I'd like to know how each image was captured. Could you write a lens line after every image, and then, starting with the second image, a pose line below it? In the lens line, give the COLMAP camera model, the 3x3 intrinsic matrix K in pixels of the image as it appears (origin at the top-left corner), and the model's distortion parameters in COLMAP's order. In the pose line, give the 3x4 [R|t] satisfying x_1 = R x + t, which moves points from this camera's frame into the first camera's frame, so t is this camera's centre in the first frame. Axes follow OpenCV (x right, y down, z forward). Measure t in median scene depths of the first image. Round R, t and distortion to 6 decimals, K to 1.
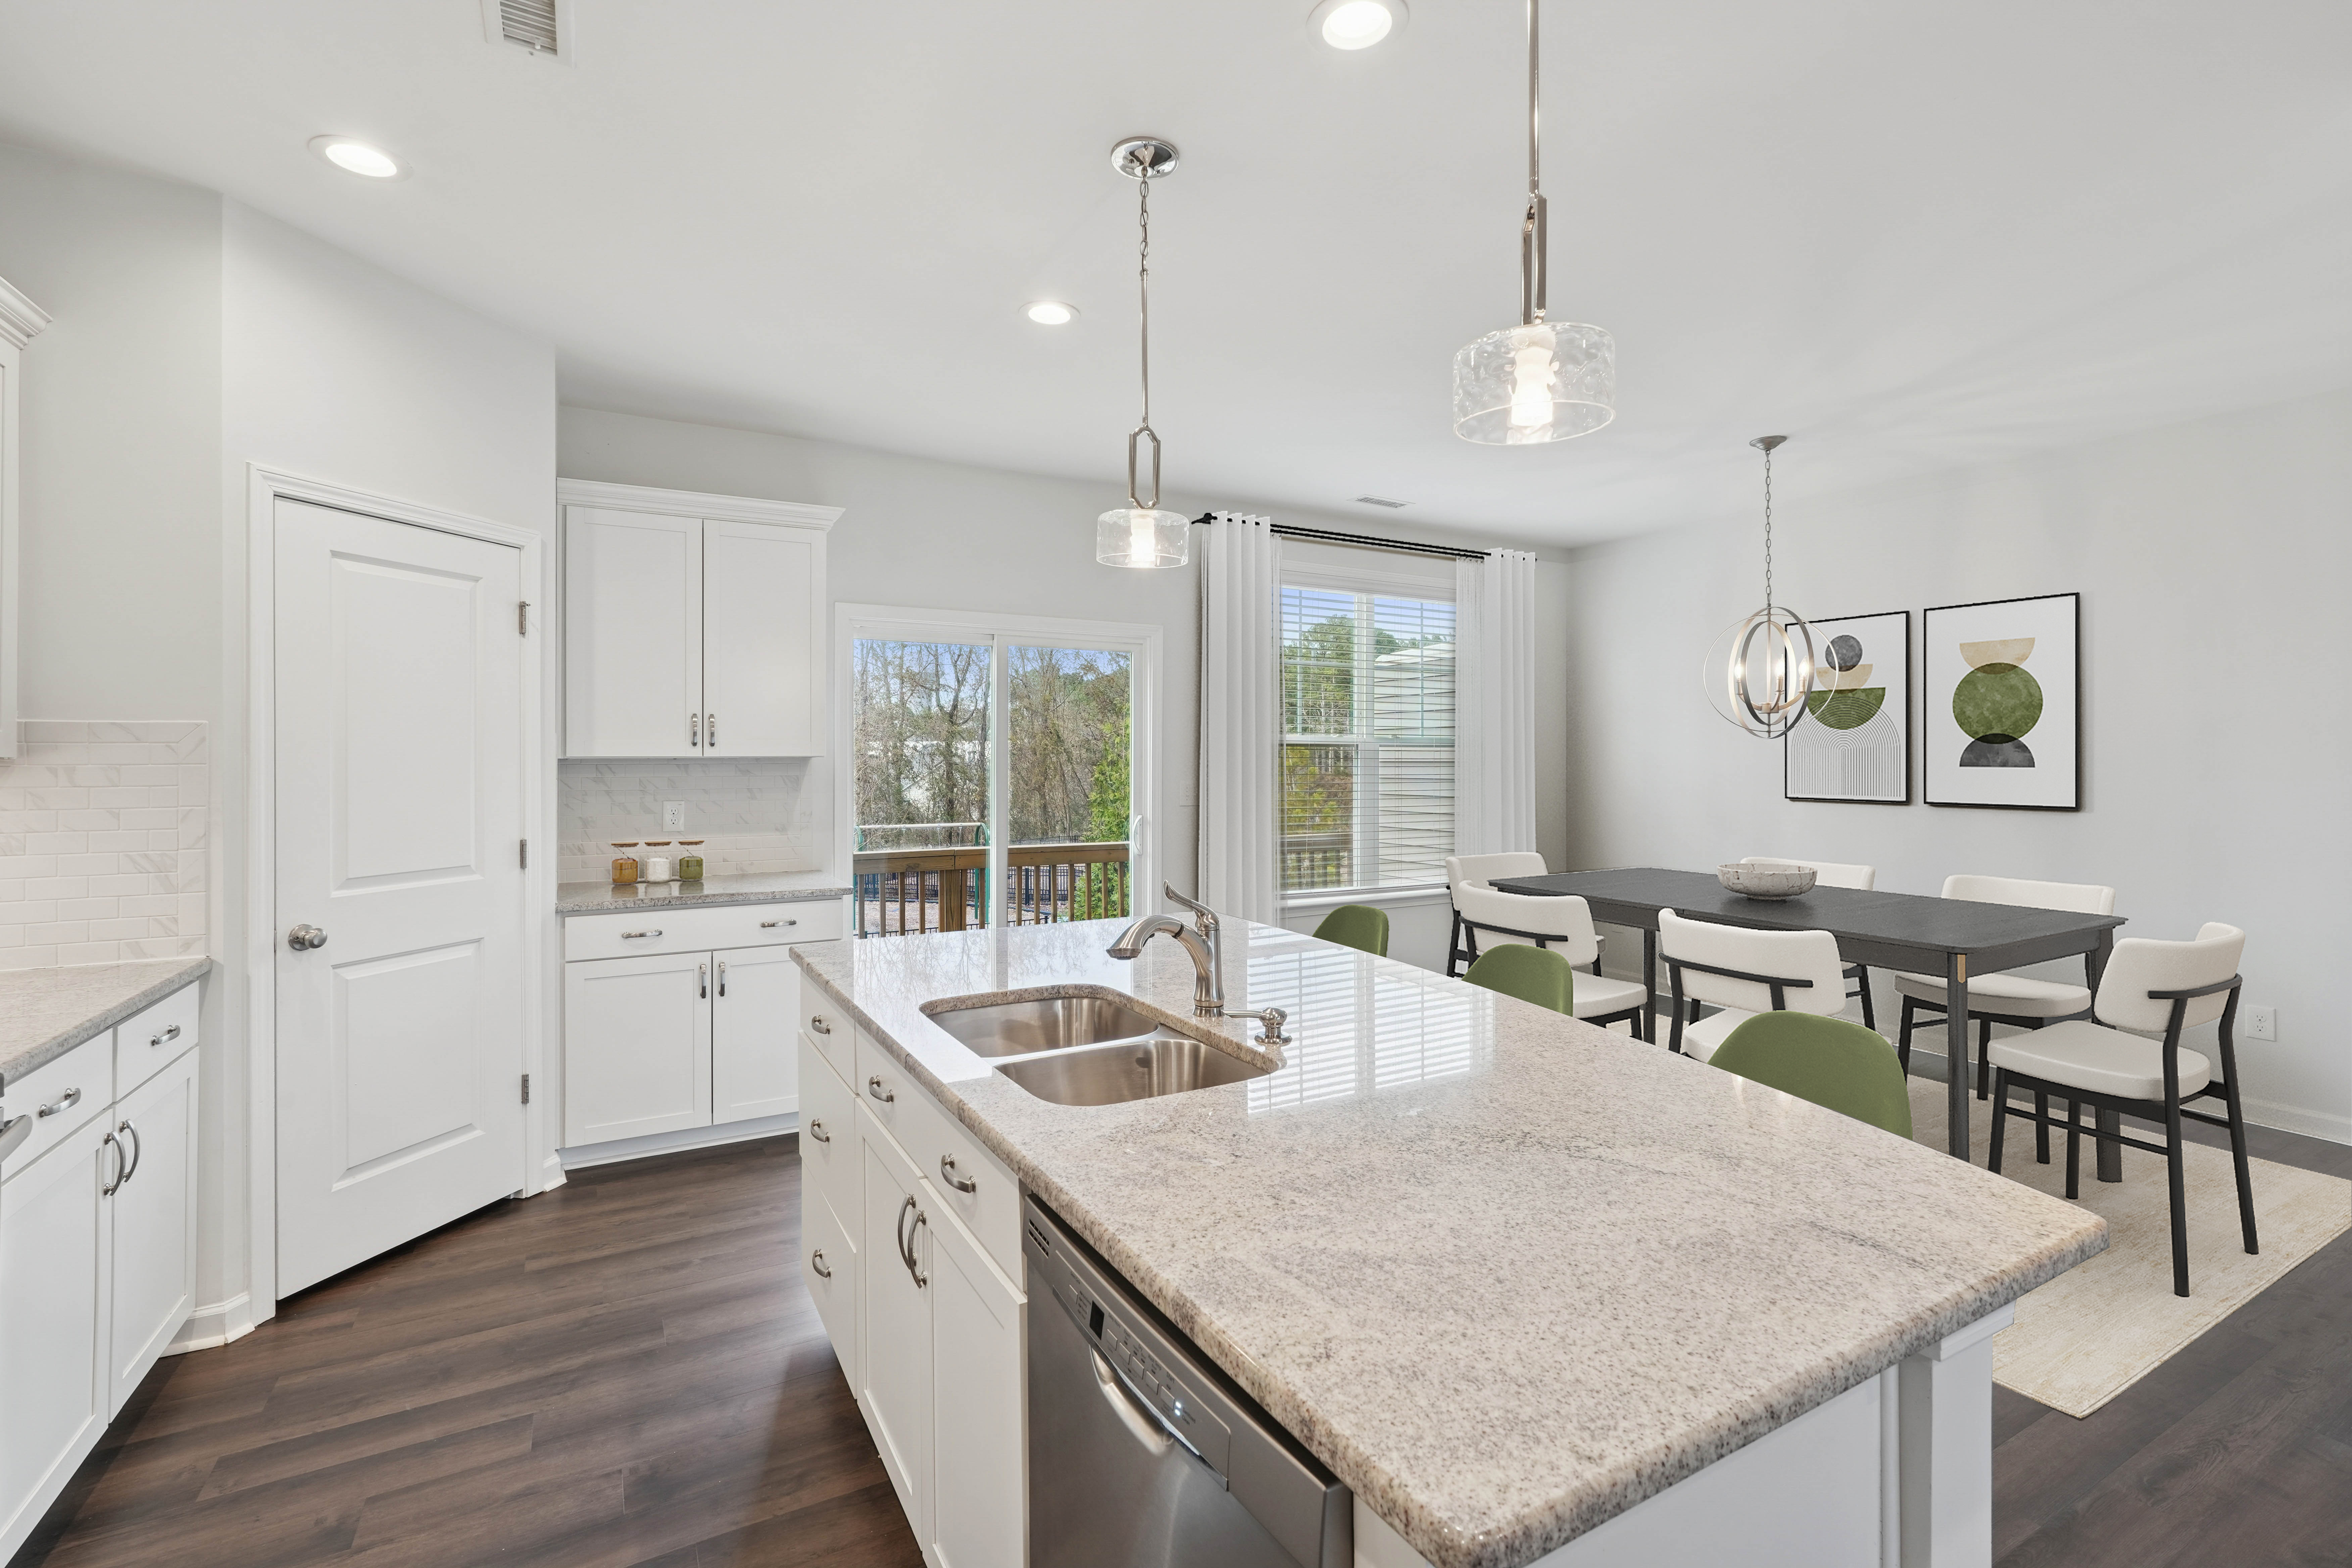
lens RADIAL K [[1038.5, 0, 1188.5], [0, 1038.5, 752.9], [0, 0, 1]] dist [-0.023970, 0.008640]
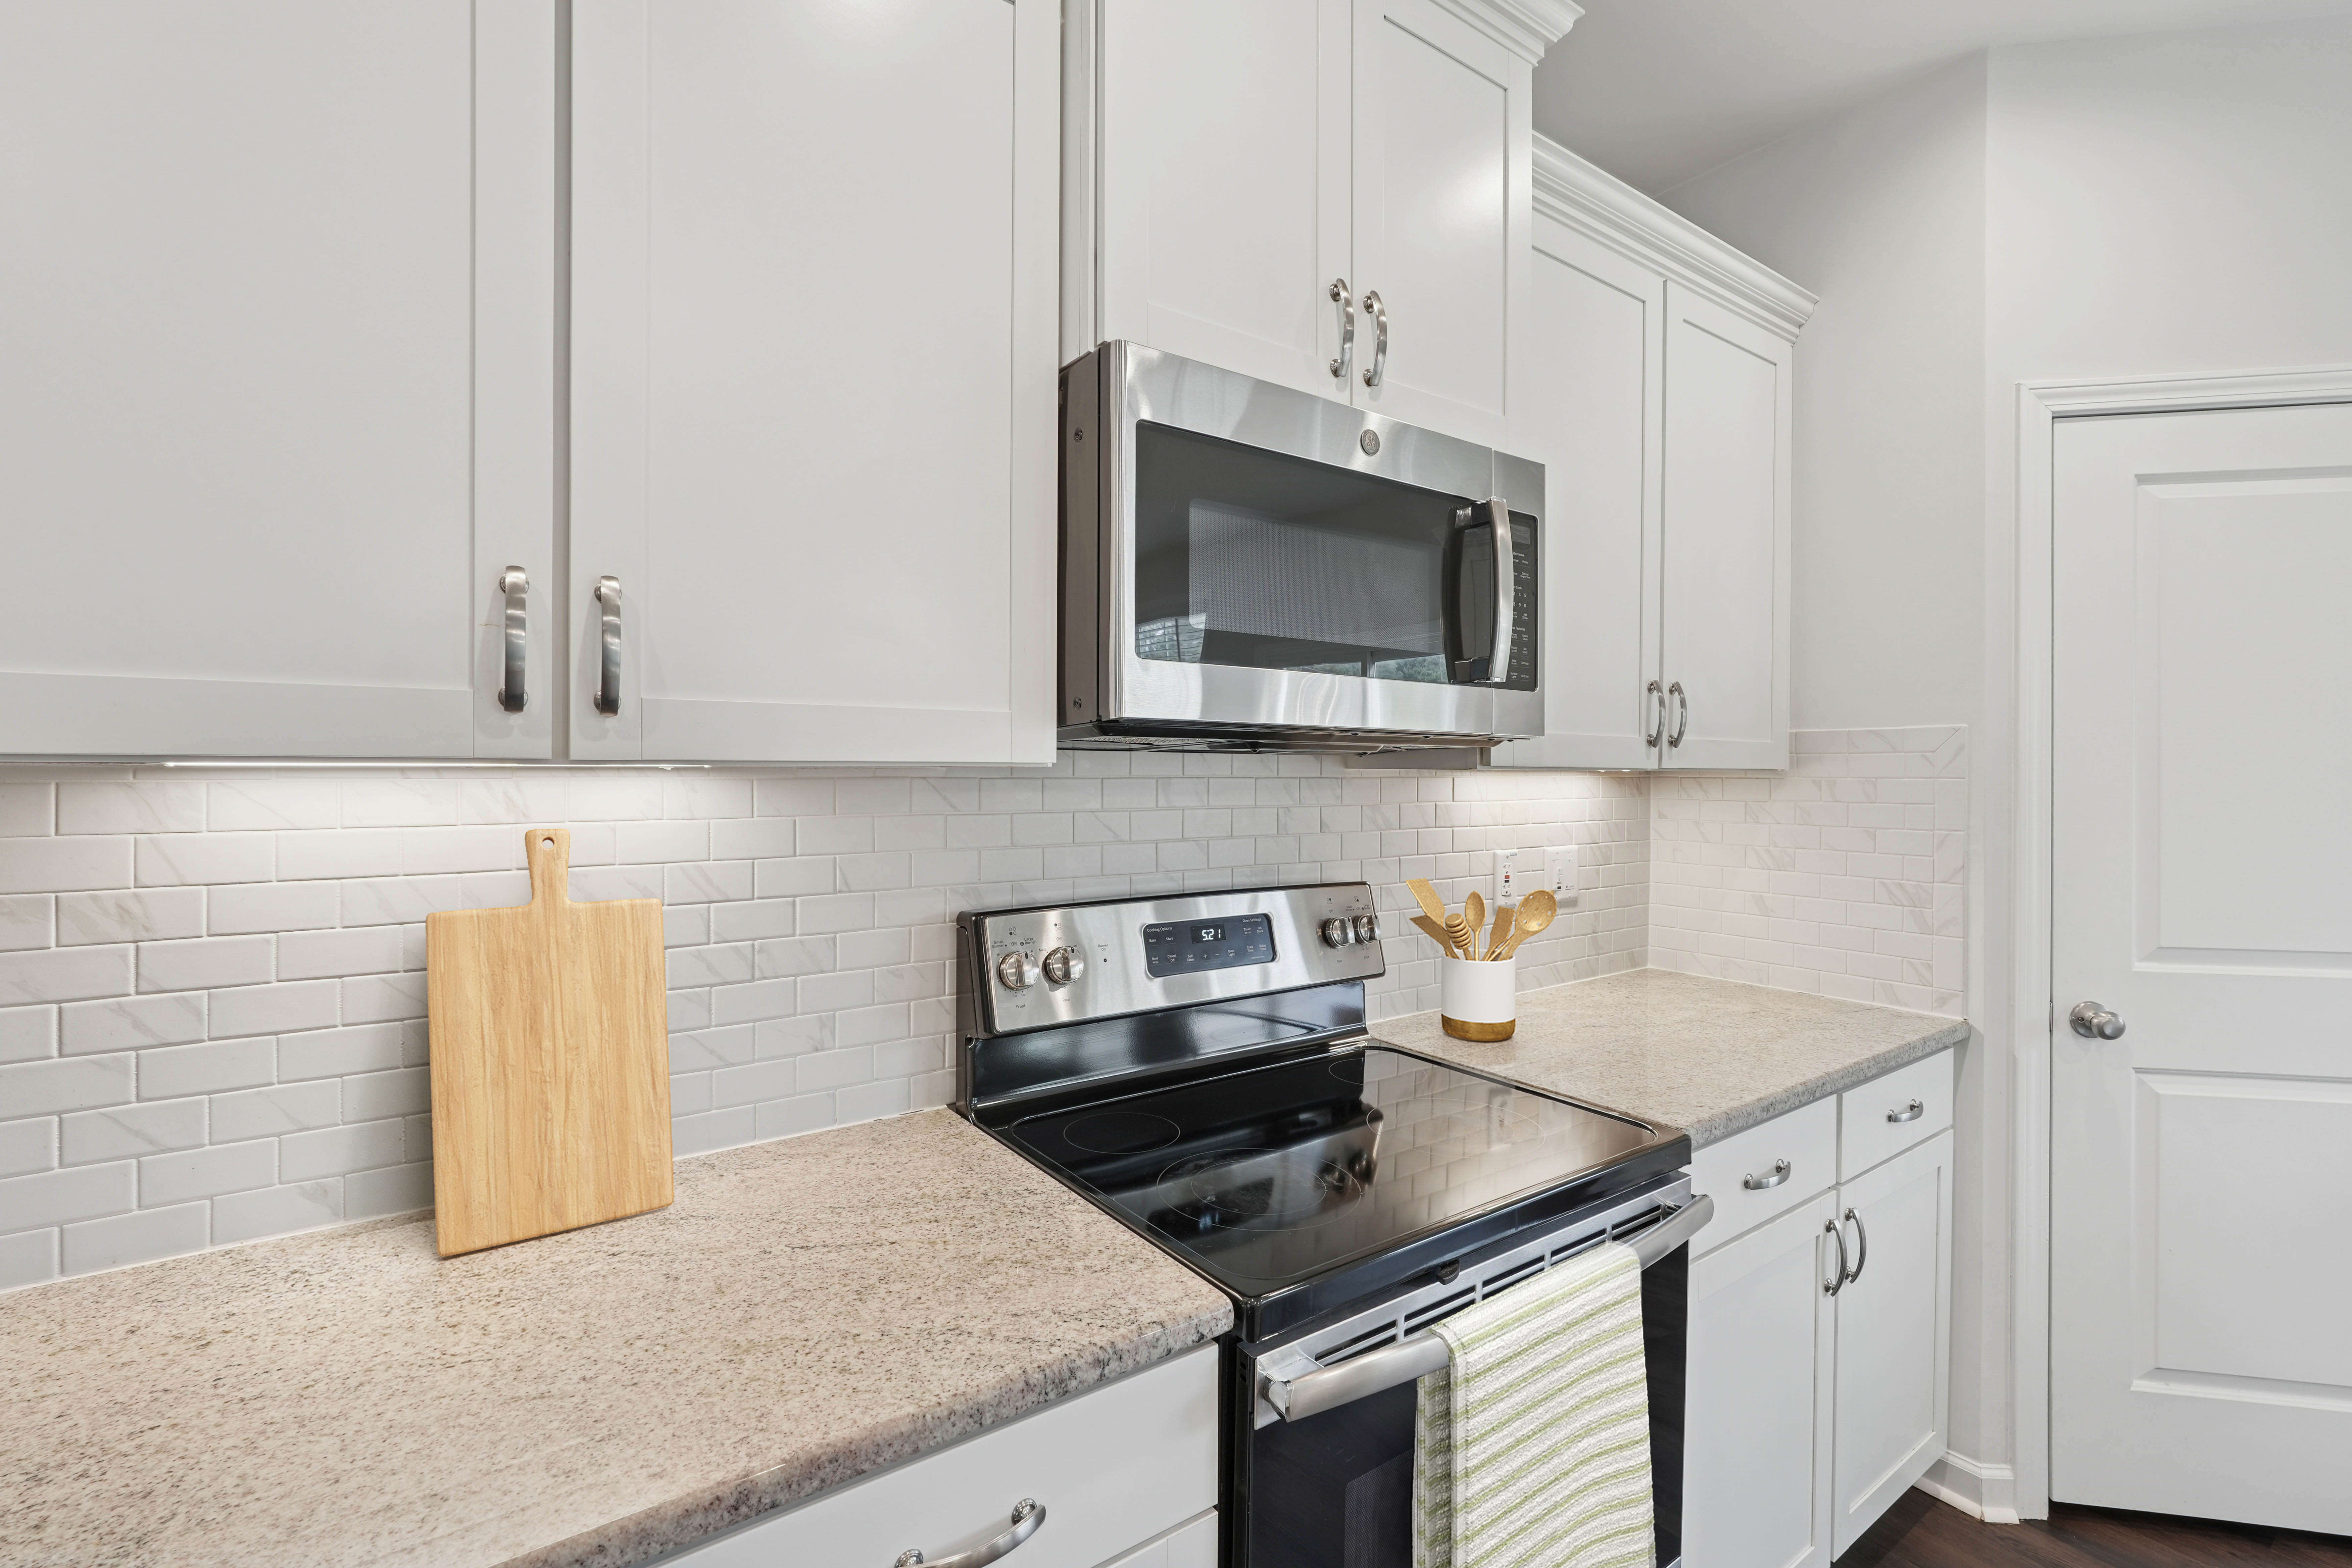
lens RADIAL K [[1043.6, 0, 1175.5], [0, 1043.6, 772.6], [0, 0, 1]] dist [-0.016849, 0.011494]
pose [[0.095508, 0.006825, -0.995405, -0.212535], [0.000043, 0.999976, 0.006861, 0.000743], [0.995429, -0.000698, 0.095505, 0.308056]]
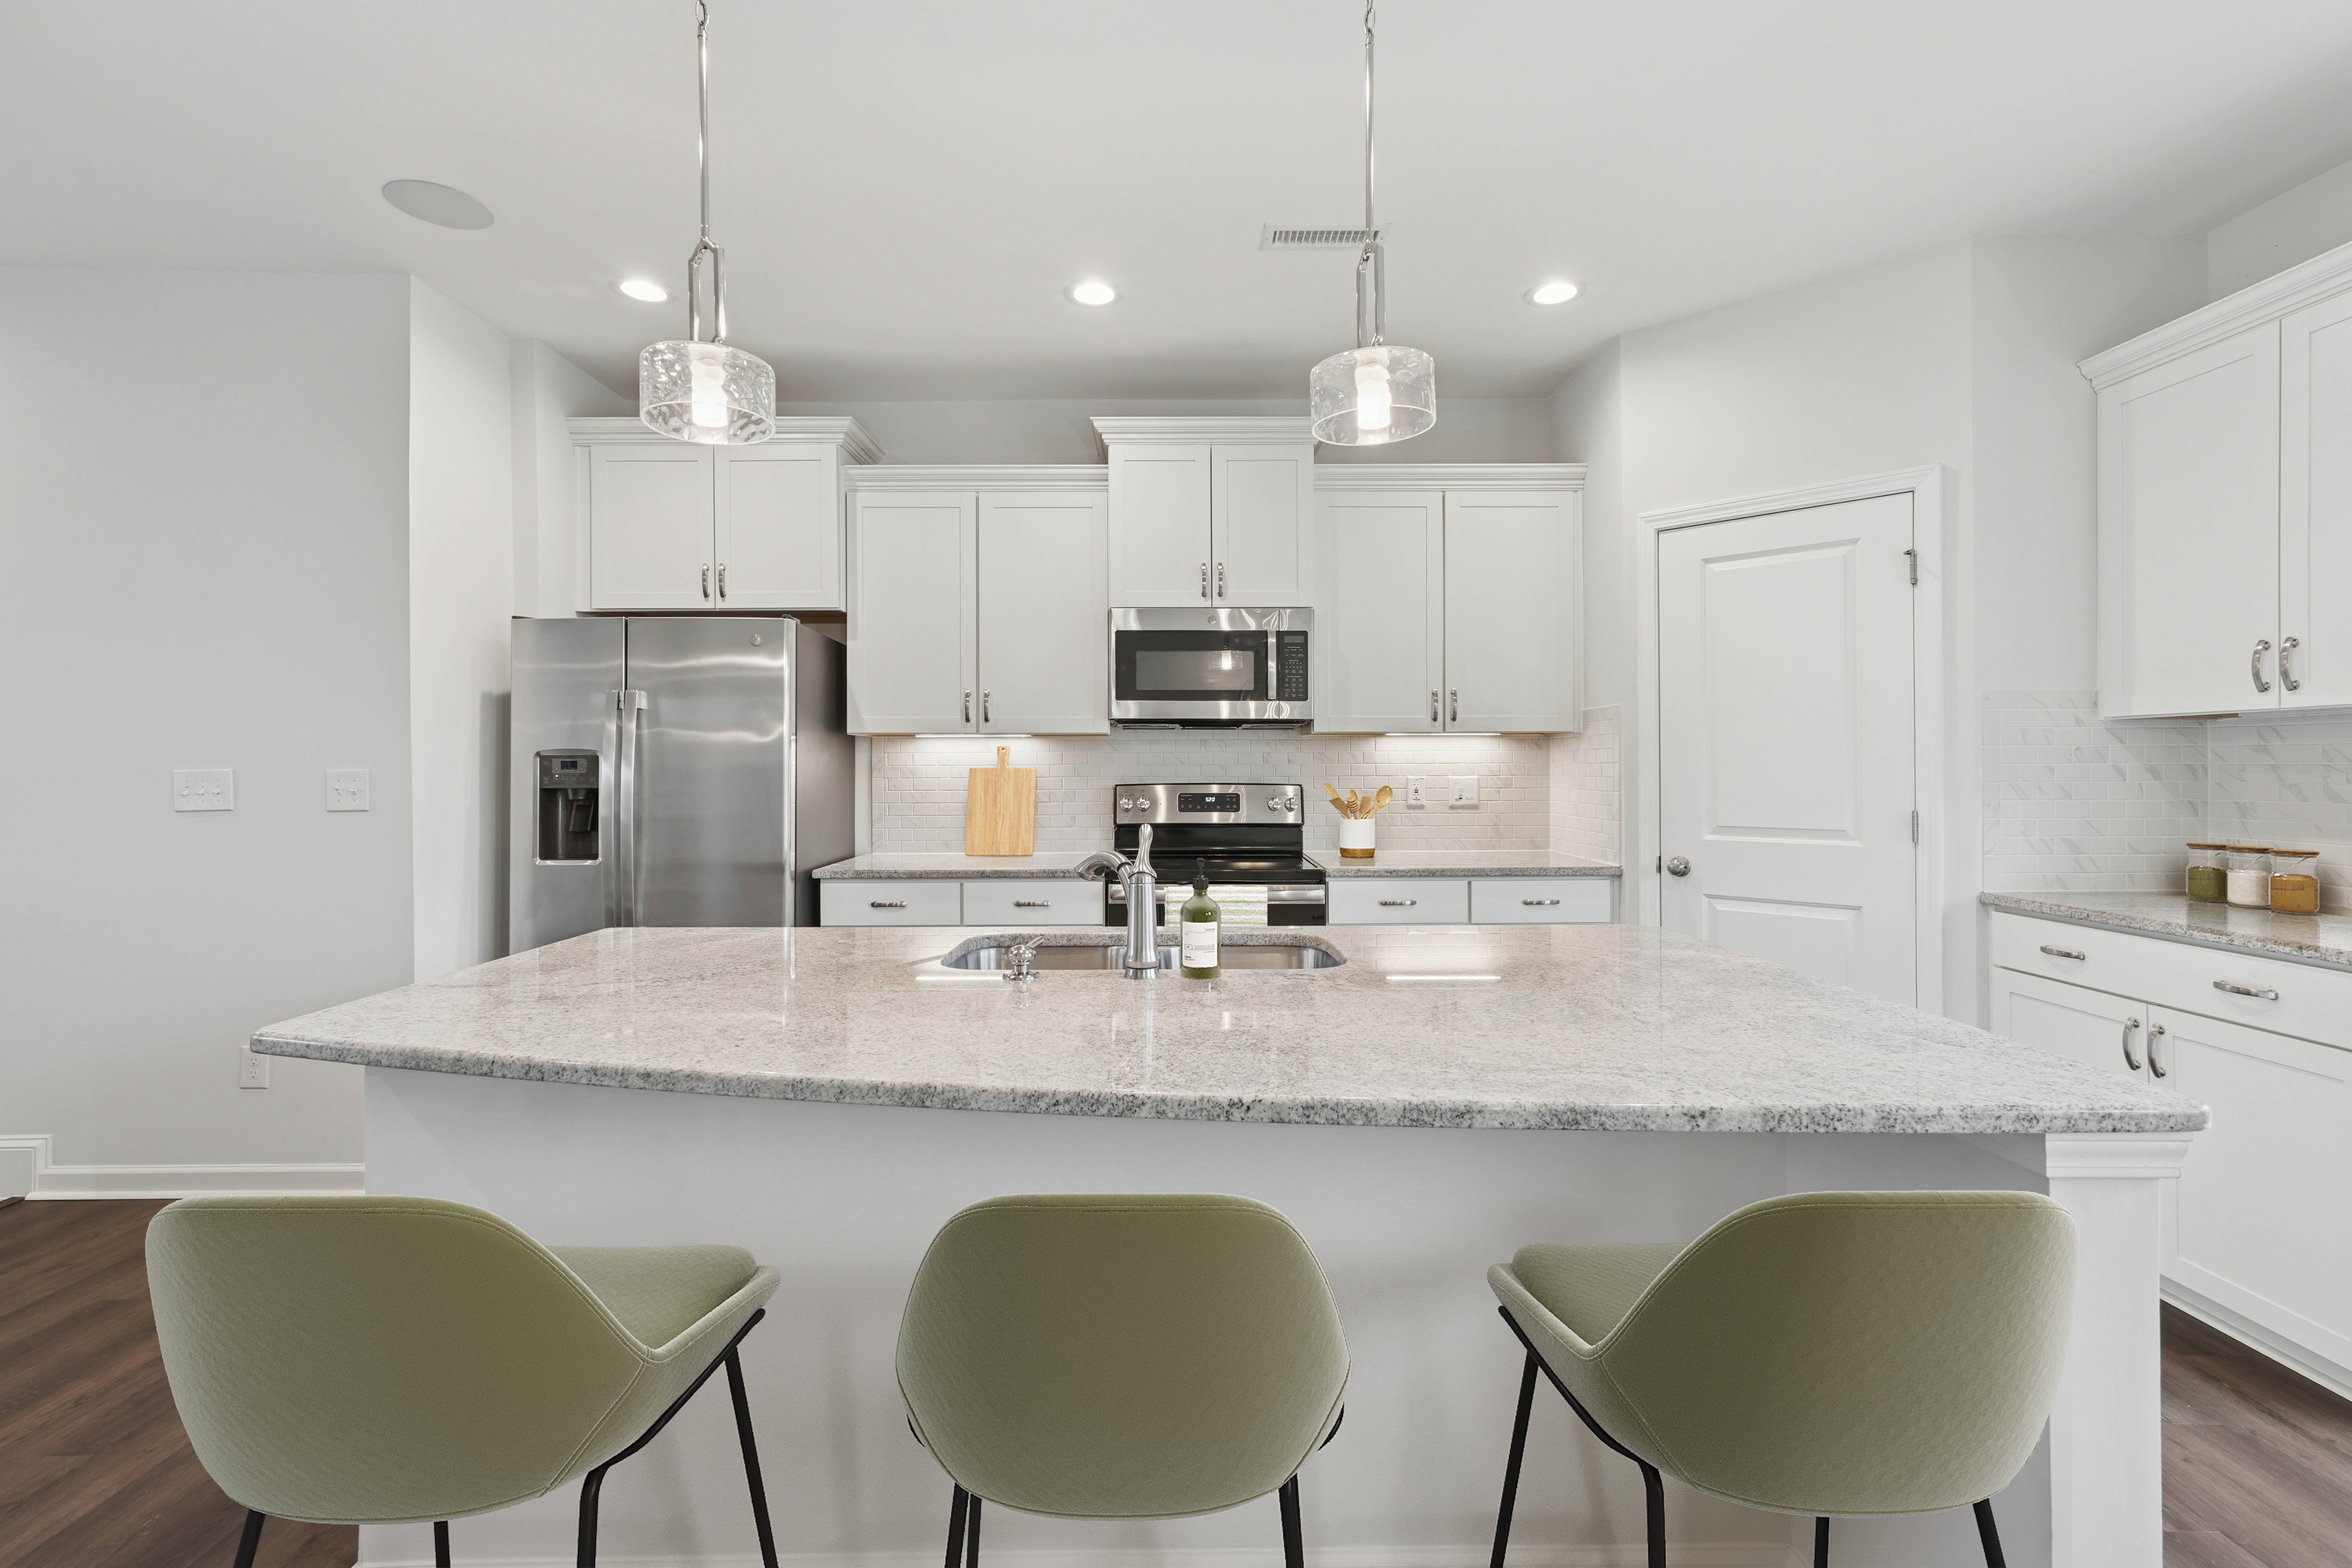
lens RADIAL K [[1043.6, 0, 1175.5], [0, 1043.6, 772.6], [0, 0, 1]] dist [-0.016849, 0.011494]
pose [[-0.498098, 0.008777, -0.867076, 0.628926], [0.007981, 0.999953, 0.005537, 0.052900], [0.867084, -0.004162, -0.498145, 1.181046]]
